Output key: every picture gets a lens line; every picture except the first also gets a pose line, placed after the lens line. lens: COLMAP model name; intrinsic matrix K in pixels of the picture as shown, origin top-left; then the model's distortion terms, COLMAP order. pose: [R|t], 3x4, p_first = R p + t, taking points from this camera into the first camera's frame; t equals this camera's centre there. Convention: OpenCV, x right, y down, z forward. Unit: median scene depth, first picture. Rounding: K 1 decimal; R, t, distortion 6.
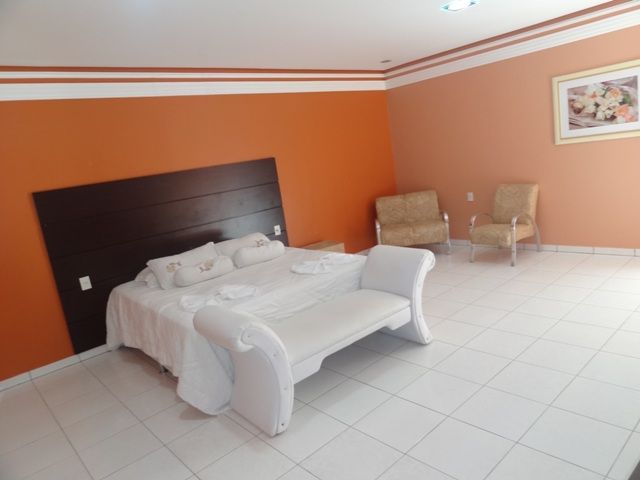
lens RADIAL K [[454.0, 0, 319.3], [0, 454.0, 237.4], [0, 0, 1]] dist [-0.003405, -0.001319]
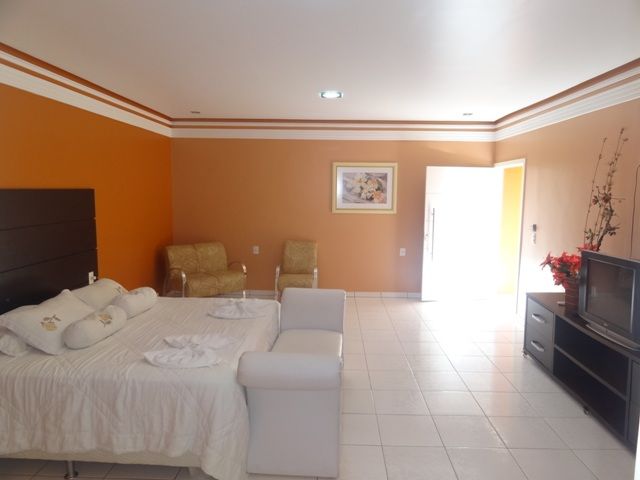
lens RADIAL K [[454.0, 0, 320.9], [0, 454.0, 241.4], [0, 0, 1]] dist [-0.003405, -0.001319]
pose [[0.674352, 0.067900, 0.735282, -0.428285], [0.025828, 0.992985, -0.115386, 0.023914], [-0.737958, 0.096801, 0.667867, 0.159487]]
